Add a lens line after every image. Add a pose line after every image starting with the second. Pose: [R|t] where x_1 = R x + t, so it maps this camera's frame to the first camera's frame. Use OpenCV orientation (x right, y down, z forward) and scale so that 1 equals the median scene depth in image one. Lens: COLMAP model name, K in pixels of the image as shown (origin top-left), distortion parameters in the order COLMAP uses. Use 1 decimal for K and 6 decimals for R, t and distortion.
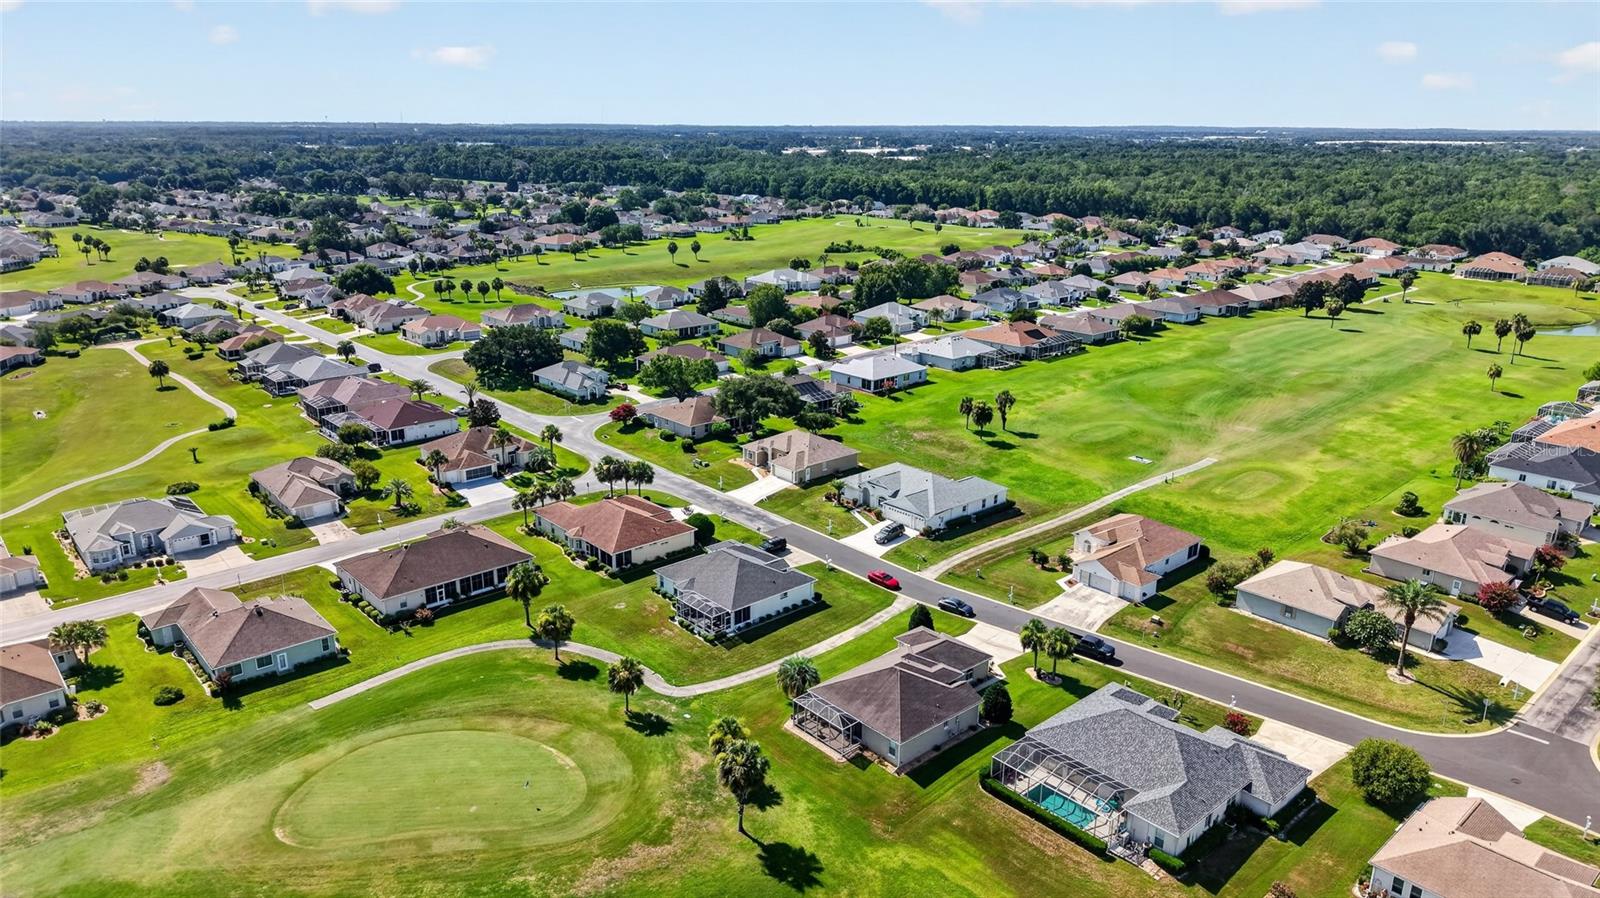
lens RADIAL K [[1068.8, 0, 800.0], [0, 1068.8, 449.0], [0, 0, 1]] dist [0.045348, -0.071033]
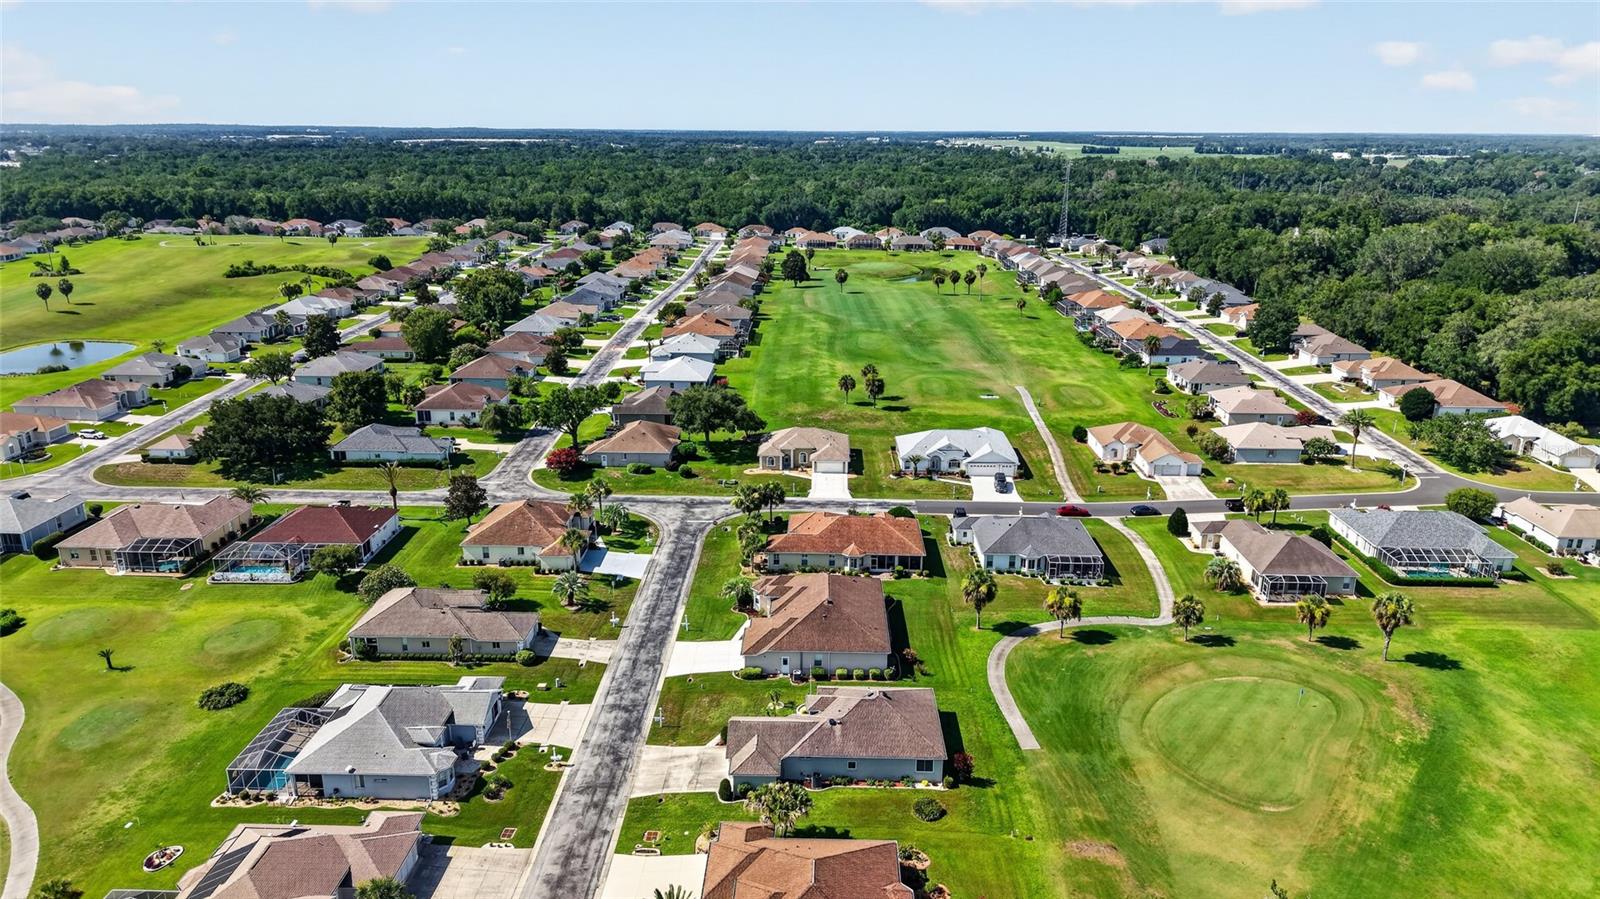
lens RADIAL K [[1068.8, 0, 800.0], [0, 1068.8, 449.5], [0, 0, 1]] dist [0.045348, -0.071033]
pose [[0.682219, -0.211612, 0.699855, -0.738763], [0.210209, 0.973555, 0.089457, -0.090678], [-0.700278, 0.086087, 0.708661, 0.271636]]
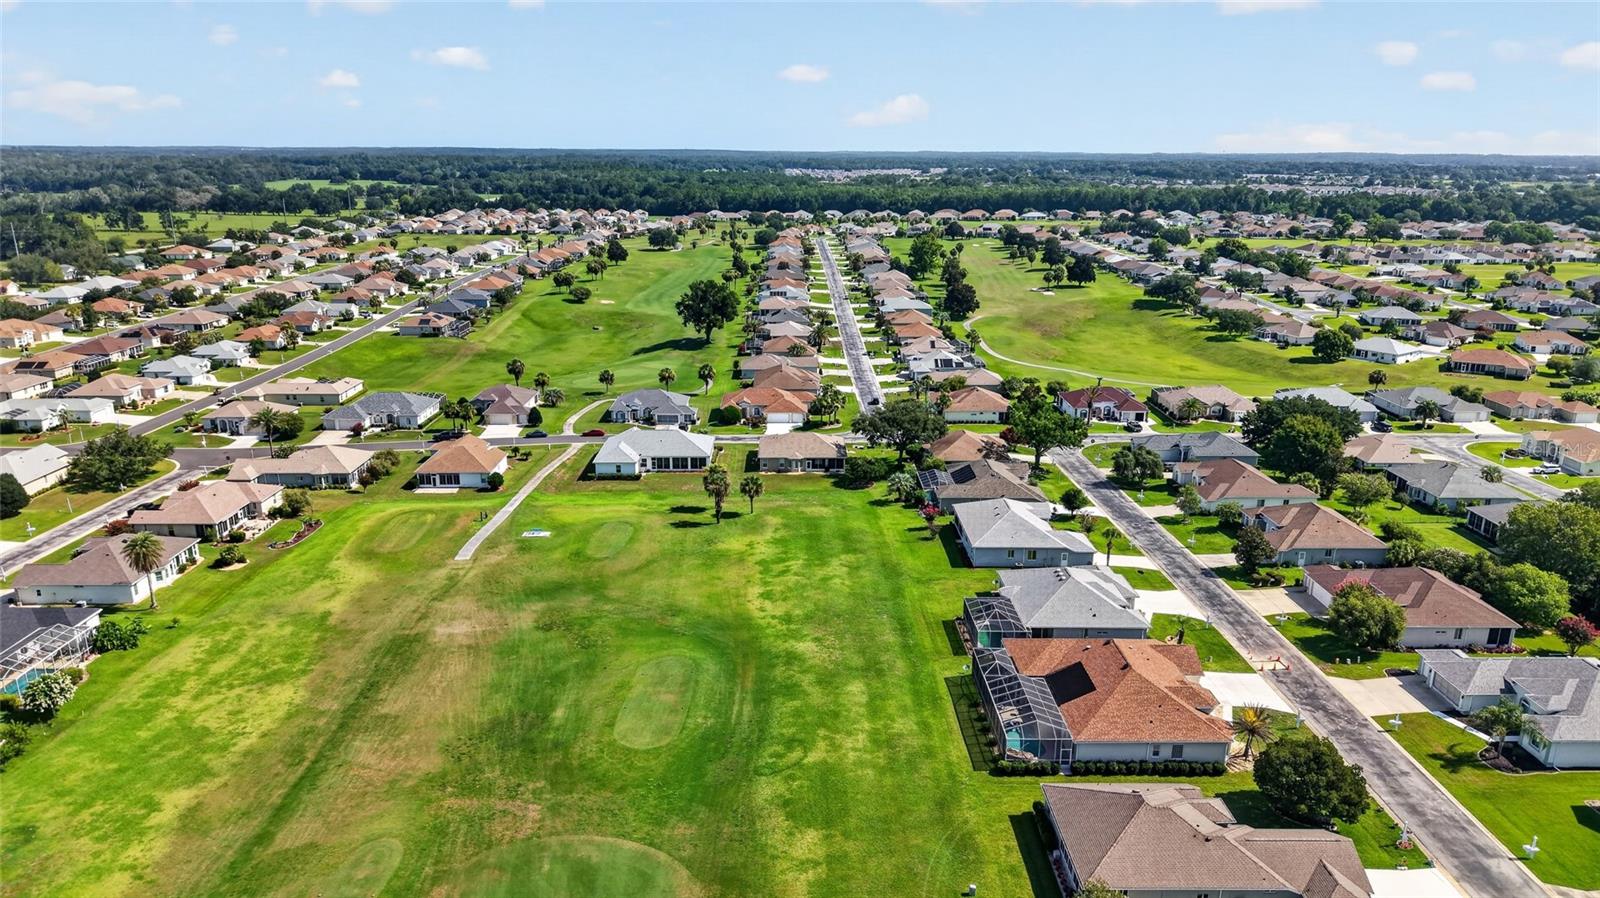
lens RADIAL K [[1068.8, 0, 800.0], [0, 1068.8, 449.0], [0, 0, 1]] dist [0.045348, -0.071033]
pose [[-0.654772, 0.192756, -0.730835, 0.797306], [-0.227471, 0.871849, 0.433746, -0.469695], [0.720785, 0.450248, -0.527016, 1.585353]]
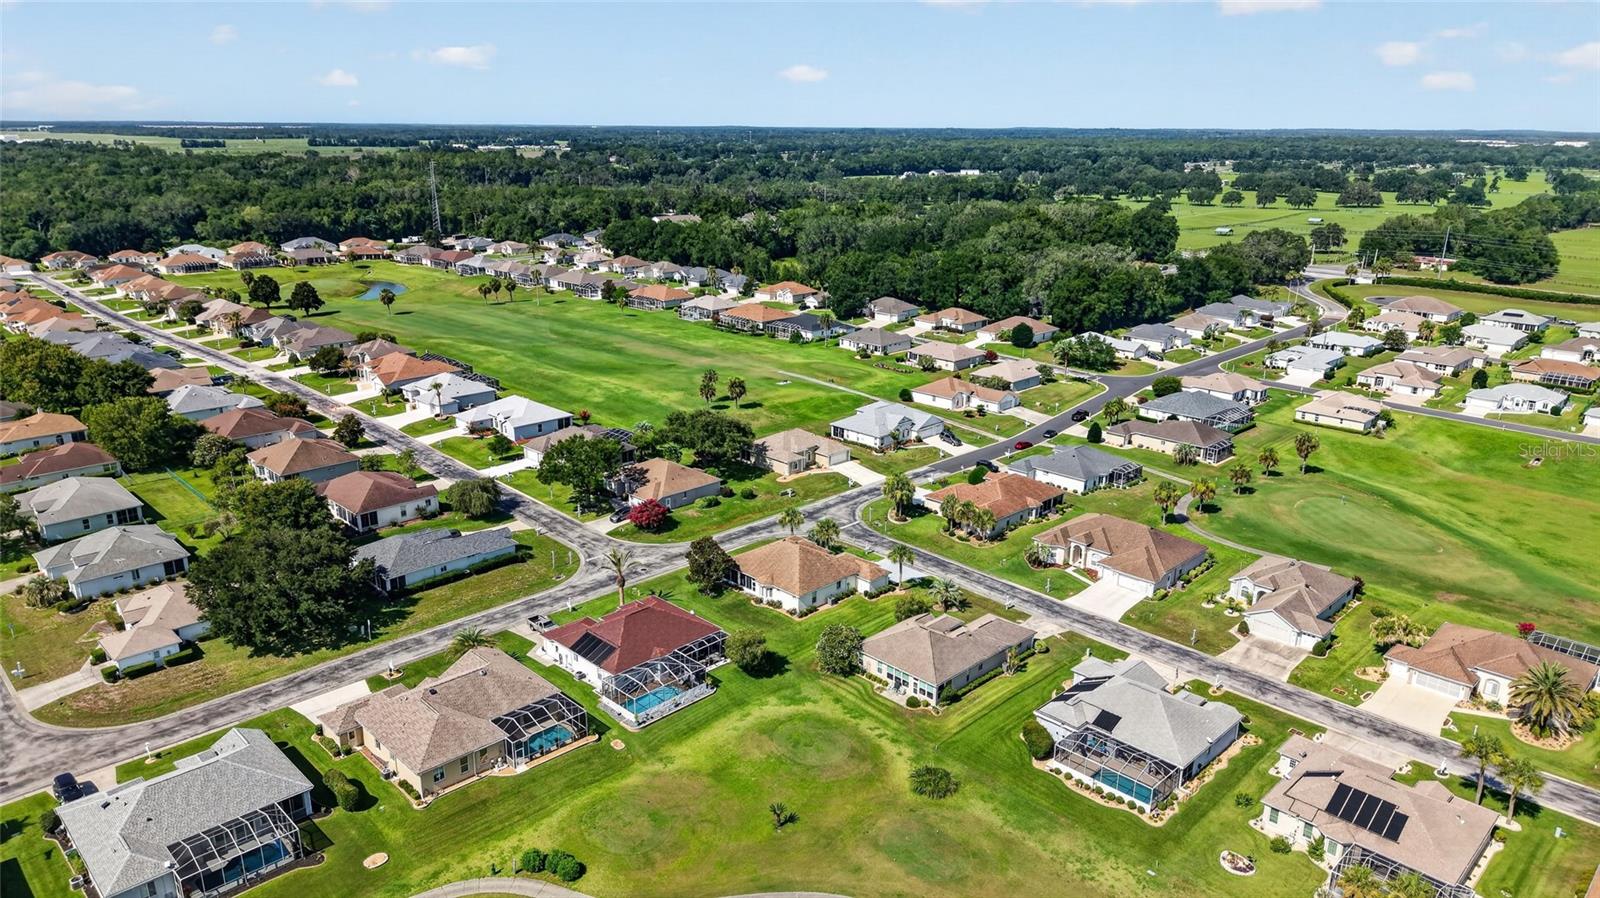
lens RADIAL K [[1068.8, 0, 800.0], [0, 1068.8, 449.0], [0, 0, 1]] dist [0.045348, -0.071033]
pose [[-0.056741, -0.294734, 0.953893, -1.063091], [0.282006, 0.911795, 0.298501, -0.327692], [-0.957733, 0.285941, 0.031380, 0.971216]]
